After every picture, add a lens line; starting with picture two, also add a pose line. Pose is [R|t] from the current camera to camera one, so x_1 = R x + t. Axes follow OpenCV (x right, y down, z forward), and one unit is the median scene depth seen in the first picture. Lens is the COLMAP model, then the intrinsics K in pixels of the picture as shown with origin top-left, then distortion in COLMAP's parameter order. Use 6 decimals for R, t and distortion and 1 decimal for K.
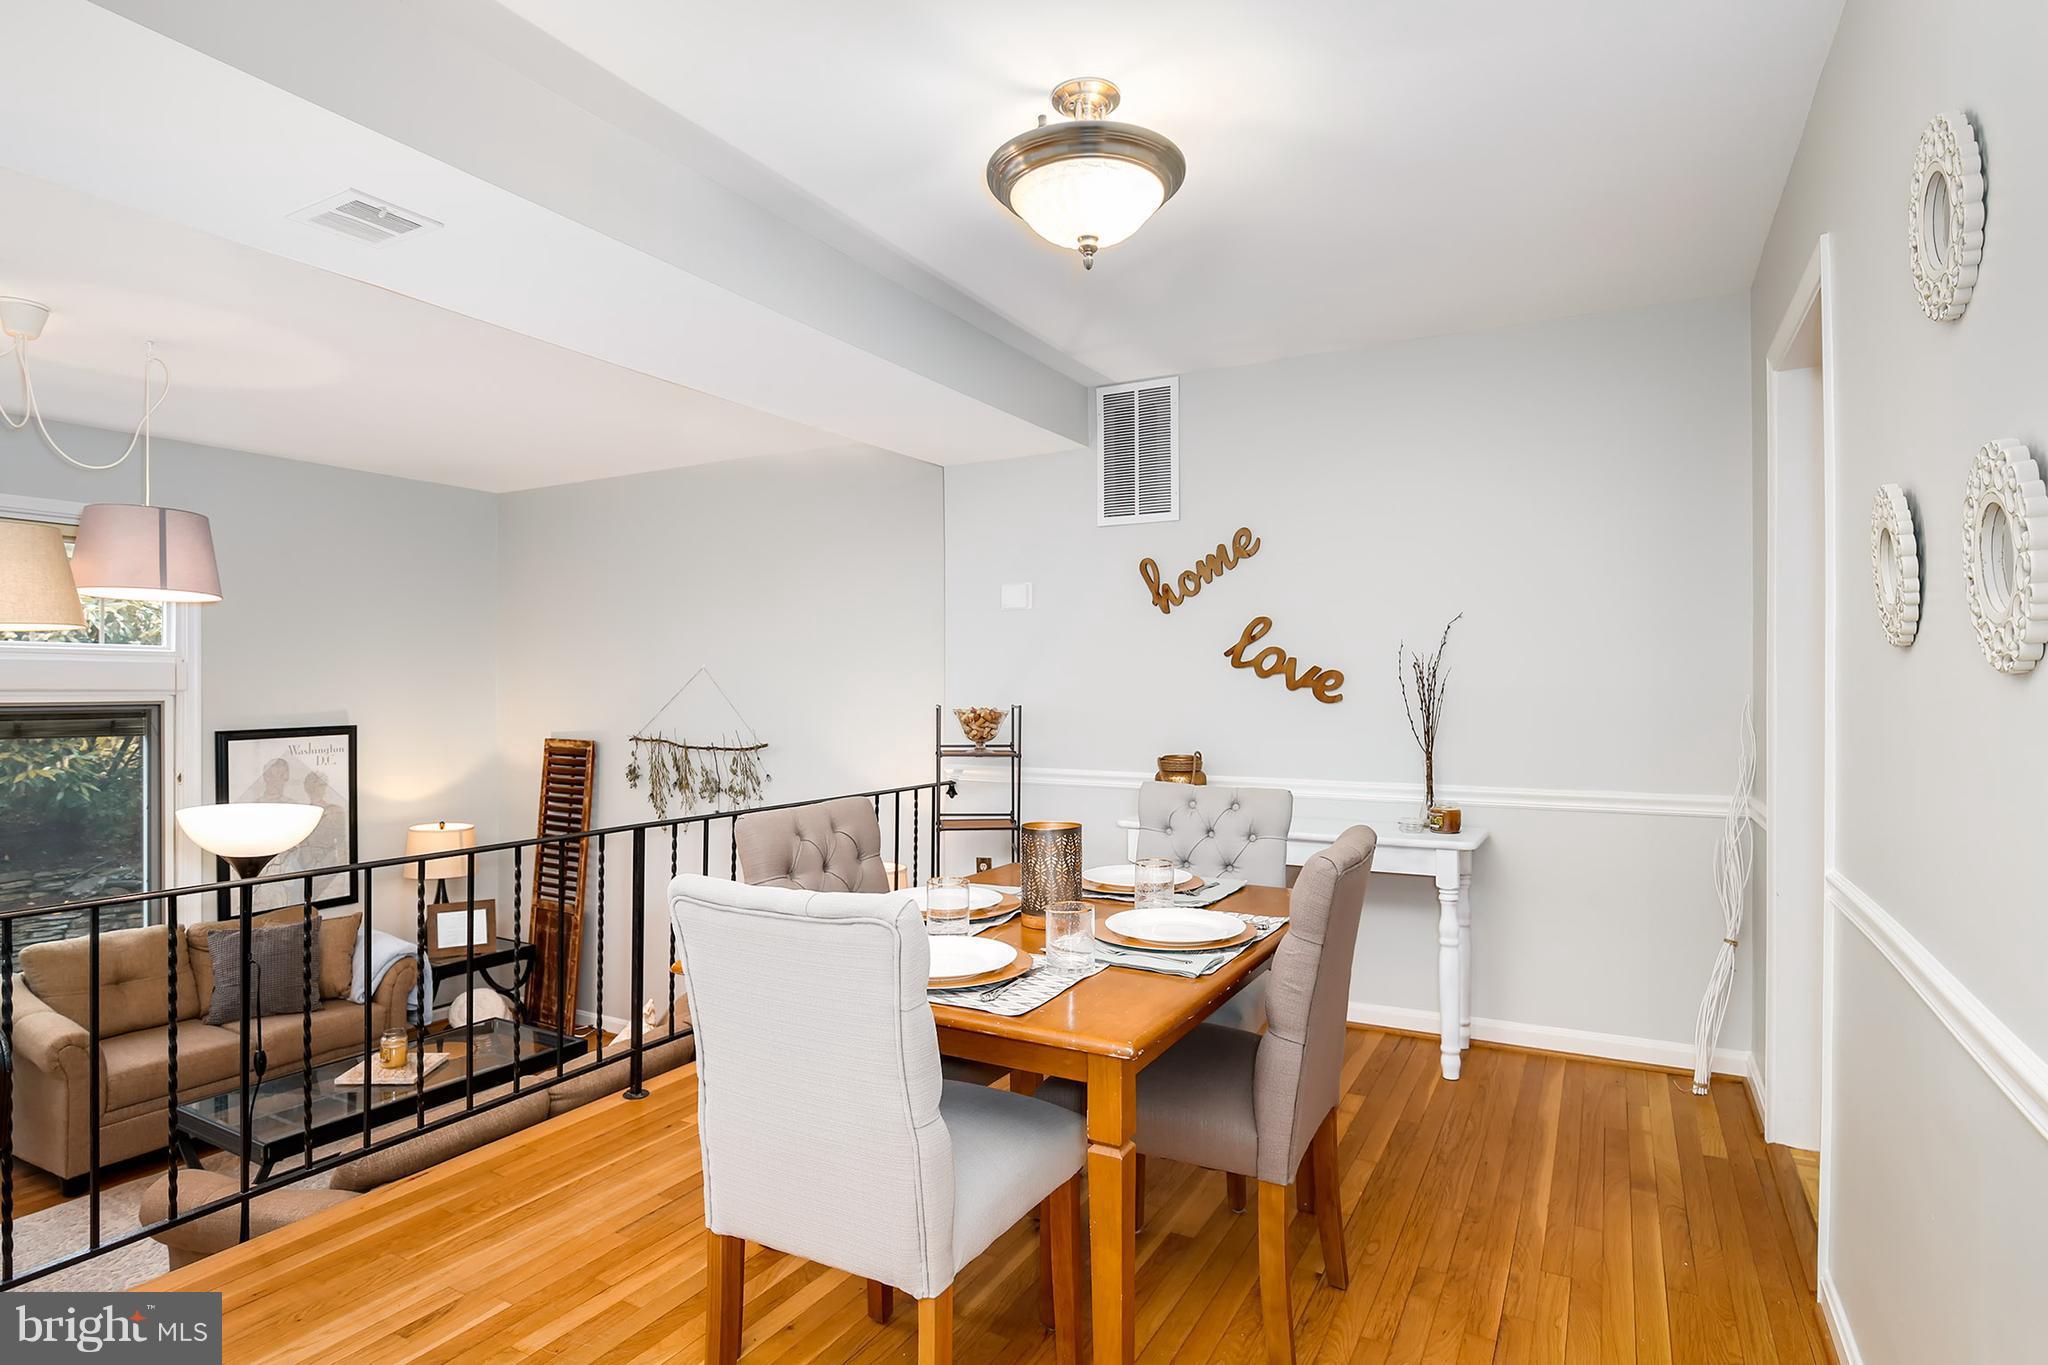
lens RADIAL K [[1061.3, 0, 1033.0], [0, 1061.3, 684.4], [0, 0, 1]] dist [-0.028591, 0.000061]
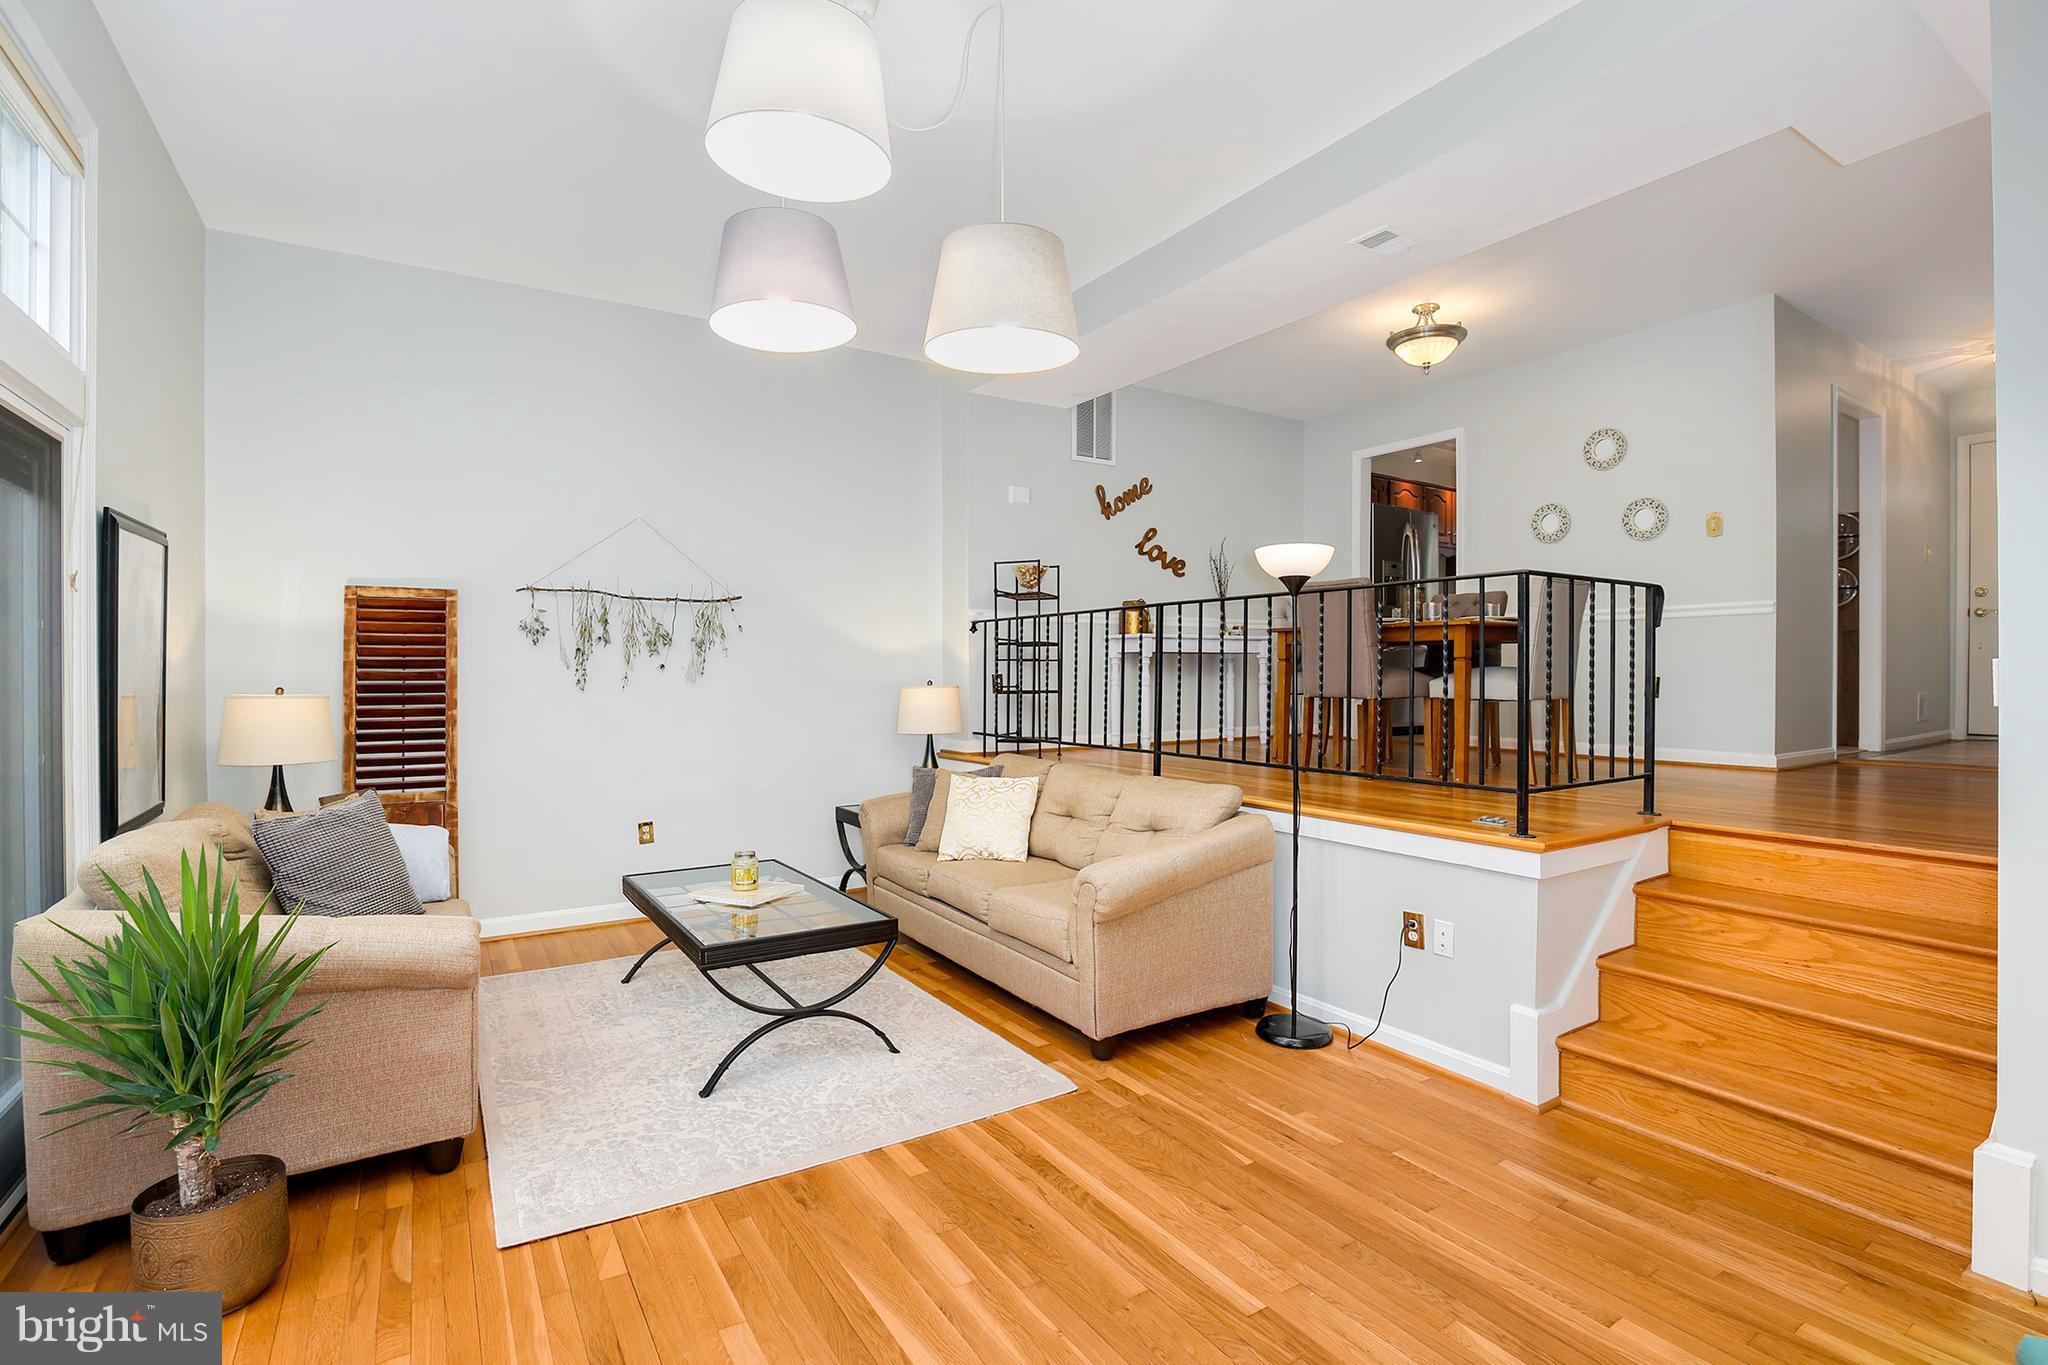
lens RADIAL K [[946.8, 0, 1031.5], [0, 946.8, 689.6], [0, 0, 1]] dist [-0.028504, 0.001423]
pose [[0.471909, -0.018583, 0.881451, -1.271290], [-0.000133, 0.999776, 0.021148, 0.173270], [-0.881647, -0.010097, 0.471801, 0.389712]]
